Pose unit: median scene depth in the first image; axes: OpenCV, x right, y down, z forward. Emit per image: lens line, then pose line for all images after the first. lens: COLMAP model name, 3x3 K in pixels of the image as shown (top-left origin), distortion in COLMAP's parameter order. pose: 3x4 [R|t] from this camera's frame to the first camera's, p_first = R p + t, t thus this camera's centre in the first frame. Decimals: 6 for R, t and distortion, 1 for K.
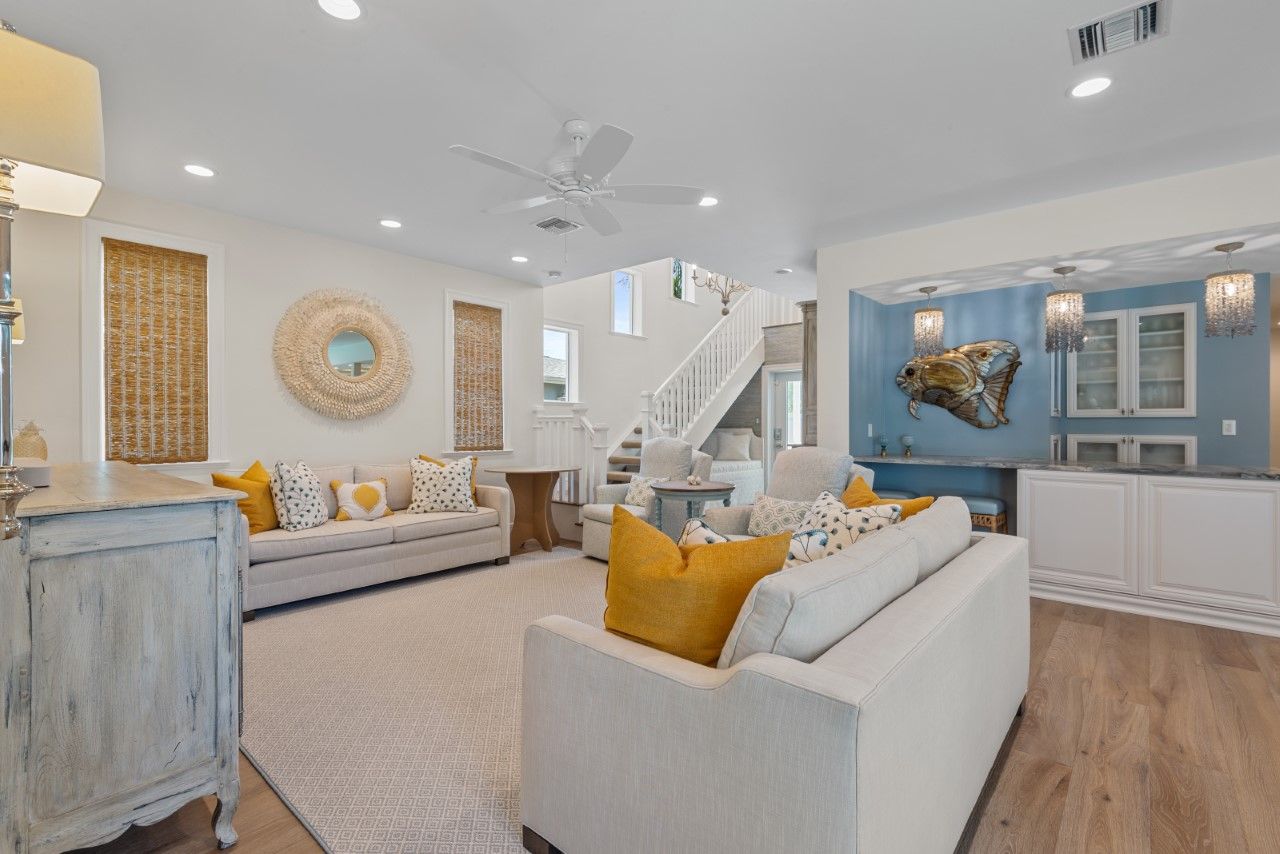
lens RADIAL K [[574.9, 0, 641.1], [0, 574.9, 422.2], [0, 0, 1]] dist [0.020342, -0.012047]
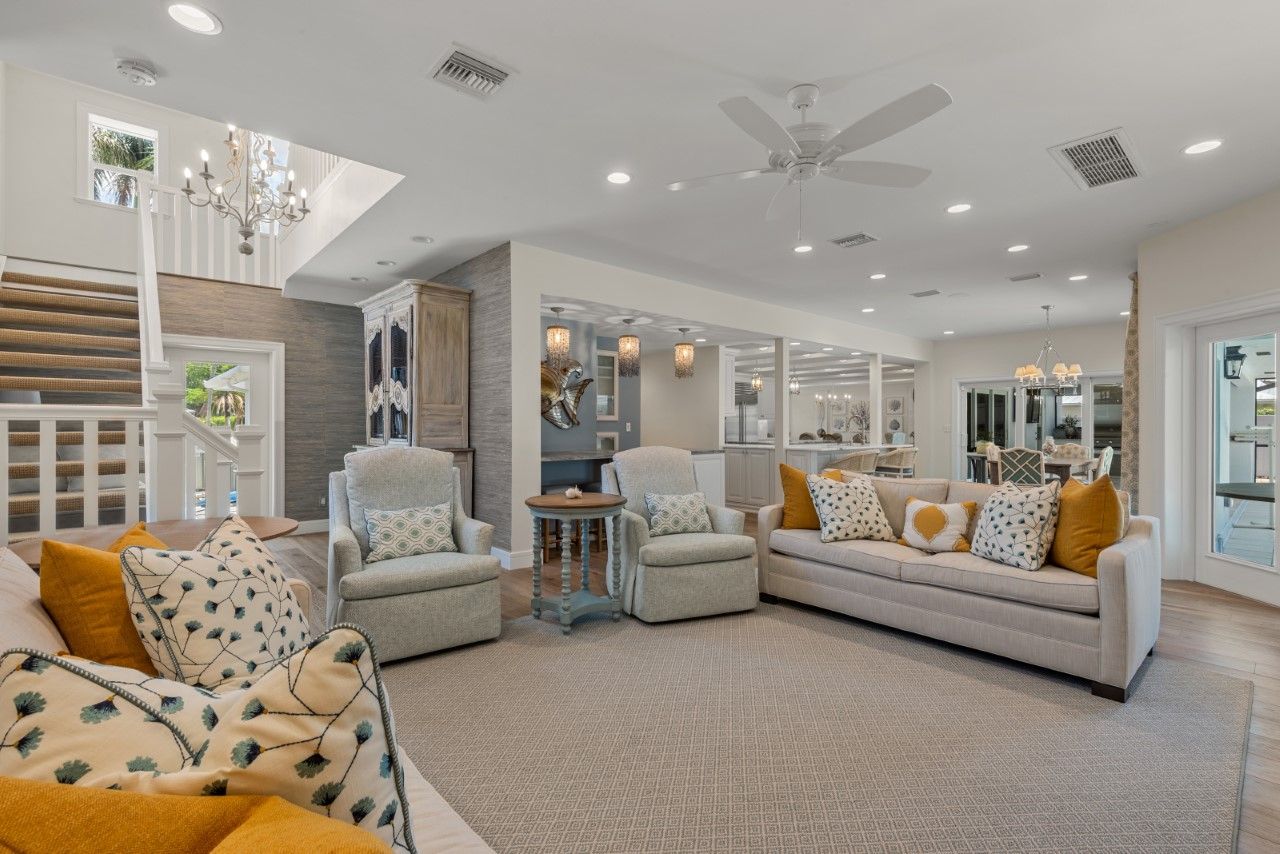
lens RADIAL K [[574.9, 0, 635.2], [0, 574.9, 426.1], [0, 0, 1]] dist [0.020342, -0.012047]
pose [[0.116647, -0.003651, 0.993167, -0.643294], [-0.002978, 0.999987, 0.004026, -0.000417], [-0.993169, -0.003427, 0.116634, 0.724449]]
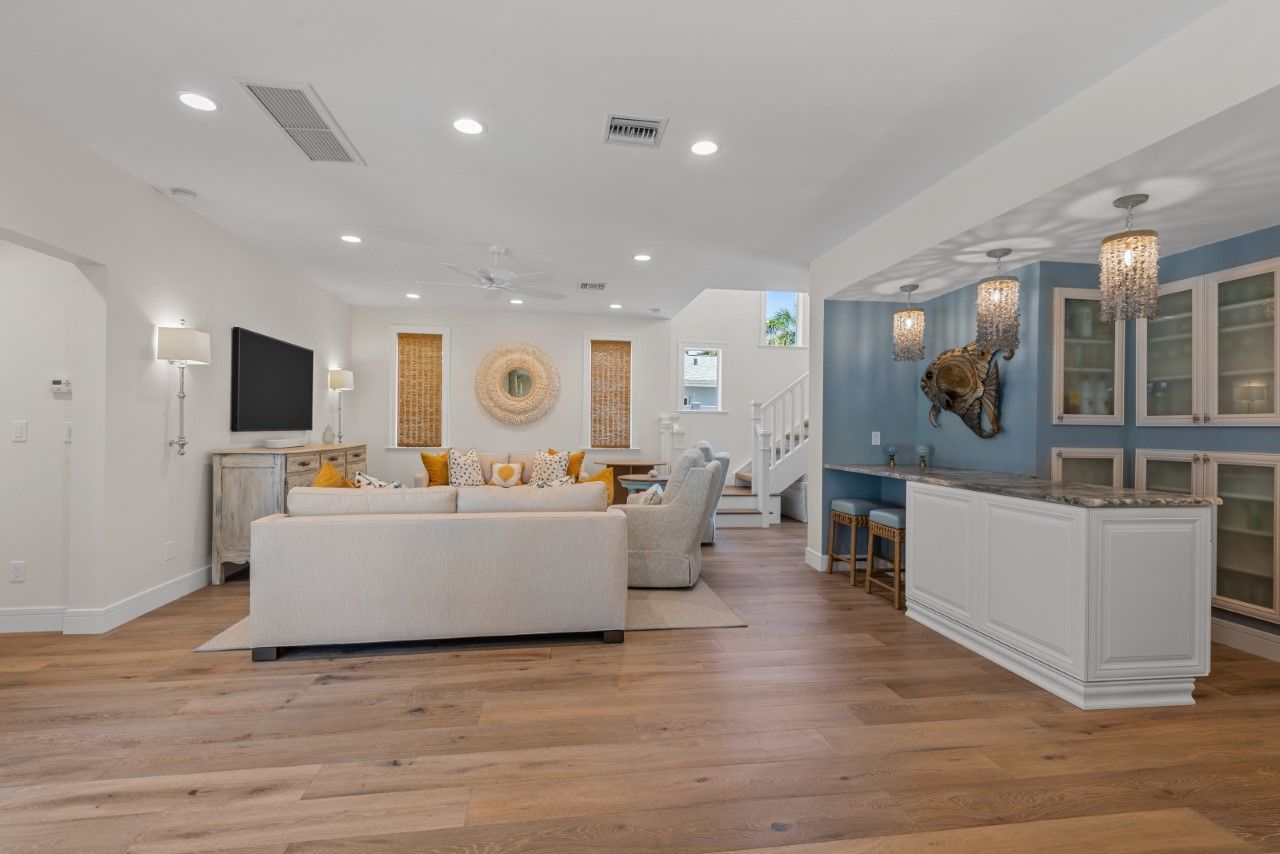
lens RADIAL K [[574.9, 0, 641.3], [0, 574.9, 432.0], [0, 0, 1]] dist [0.020342, -0.012047]
pose [[0.766477, 0.012774, -0.642145, 0.777906], [-0.008792, 0.999917, 0.009397, -0.002223], [0.642212, -0.001557, 0.766526, 0.008178]]
